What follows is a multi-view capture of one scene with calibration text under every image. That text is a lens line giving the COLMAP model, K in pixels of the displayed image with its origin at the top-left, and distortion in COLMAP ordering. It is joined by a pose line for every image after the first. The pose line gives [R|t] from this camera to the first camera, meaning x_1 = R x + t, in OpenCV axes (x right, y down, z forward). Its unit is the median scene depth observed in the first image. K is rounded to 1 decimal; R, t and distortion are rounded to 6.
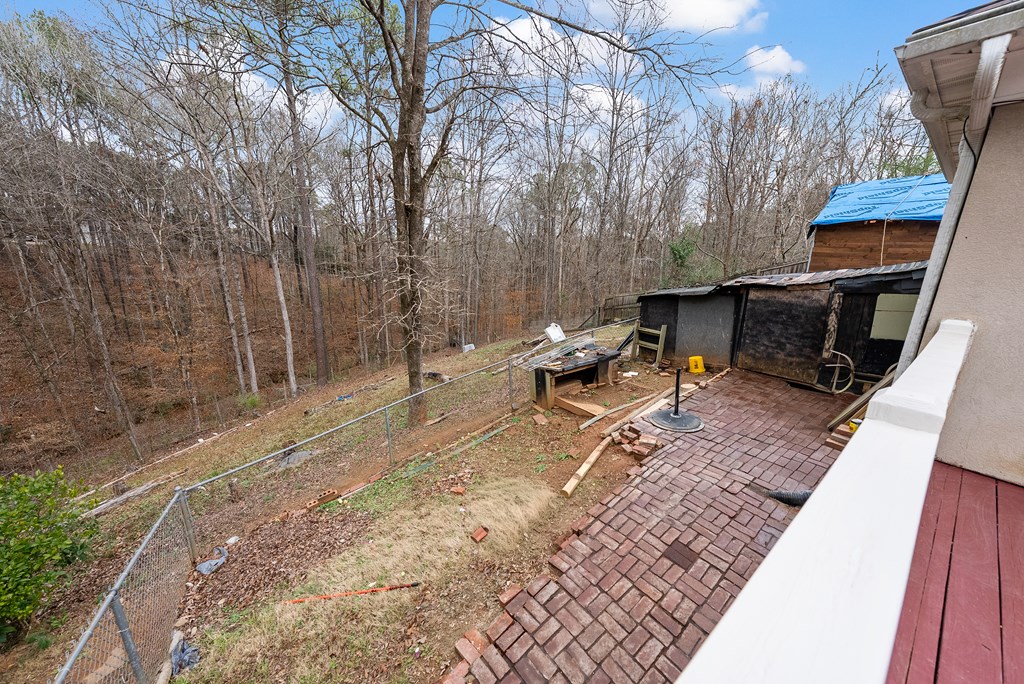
lens RADIAL K [[353.1, 0, 510.5], [0, 353.1, 341.3], [0, 0, 1]] dist [0.000608, 0.000181]
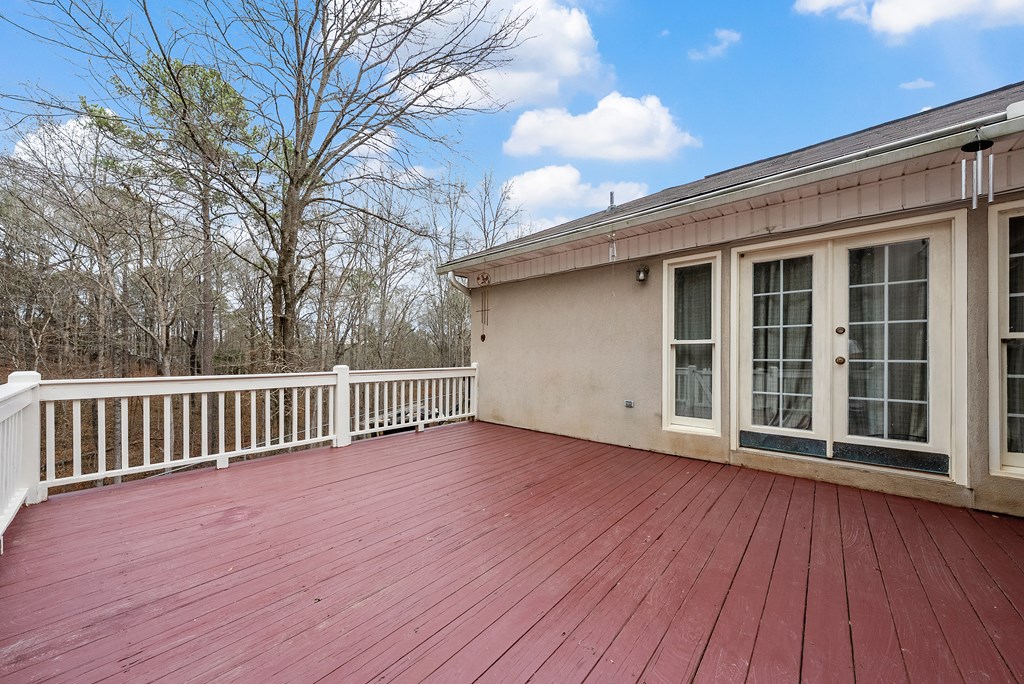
lens RADIAL K [[353.1, 0, 499.4], [0, 353.1, 356.3], [0, 0, 1]] dist [0.000608, 0.000181]
pose [[0.983235, -0.017535, 0.181498, 0.075364], [0.060107, 0.970900, -0.231821, 0.039037], [-0.172152, 0.238844, 0.955676, -0.119486]]
